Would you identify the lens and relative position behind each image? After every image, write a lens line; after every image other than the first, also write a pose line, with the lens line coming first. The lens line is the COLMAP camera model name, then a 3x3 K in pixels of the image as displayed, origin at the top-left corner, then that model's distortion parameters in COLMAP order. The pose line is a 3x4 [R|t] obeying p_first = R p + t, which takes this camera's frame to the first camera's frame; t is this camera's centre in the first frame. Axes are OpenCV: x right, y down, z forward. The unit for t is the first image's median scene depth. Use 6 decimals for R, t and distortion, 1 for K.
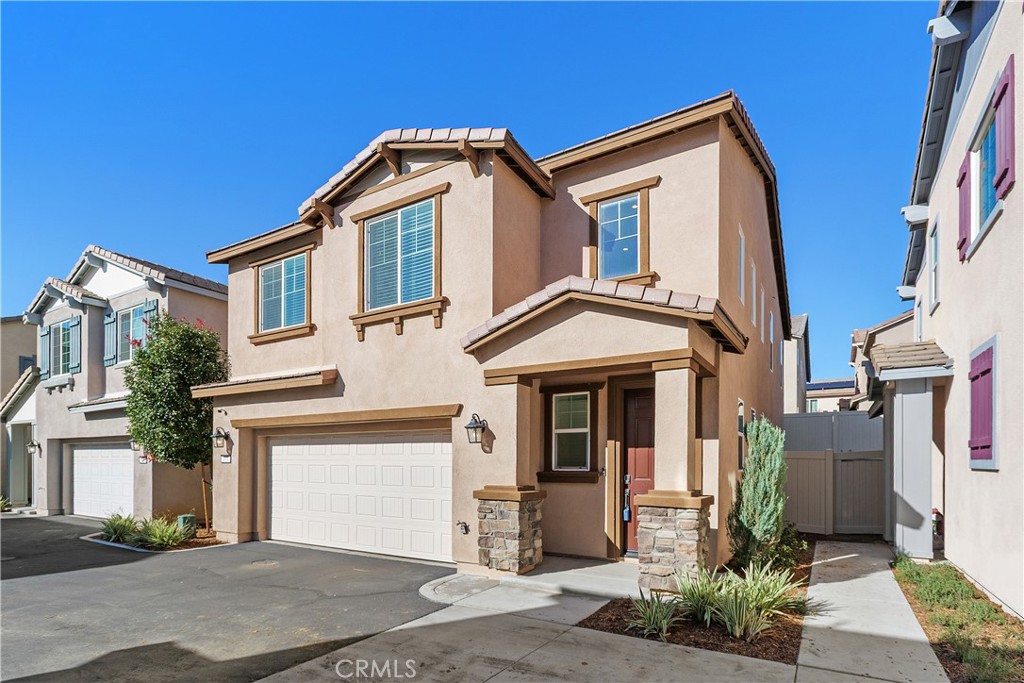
lens RADIAL K [[469.8, 0, 510.3], [0, 469.8, 322.3], [0, 0, 1]] dist [0.002533, -0.000243]
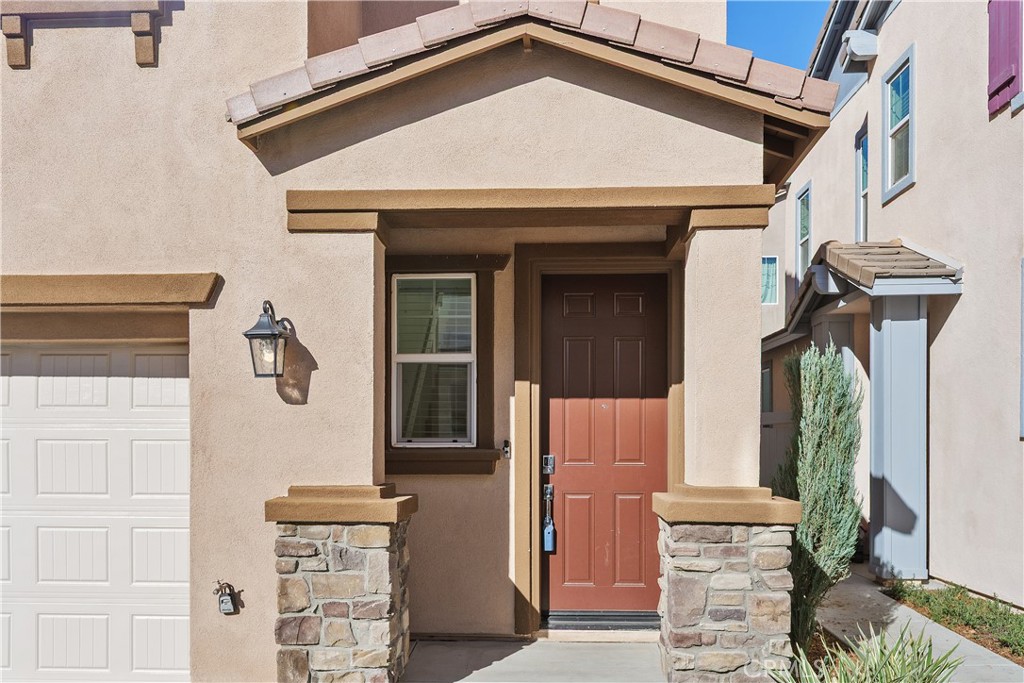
lens RADIAL K [[905.1, 0, 511.9], [0, 905.1, 261.3], [0, 0, 1]] dist [0.007269, 0.004339]
pose [[0.909303, 0.074699, 0.409376, -0.191014], [-0.116380, 0.990151, 0.077829, 0.082162], [-0.399531, -0.118413, 0.909040, 0.262990]]
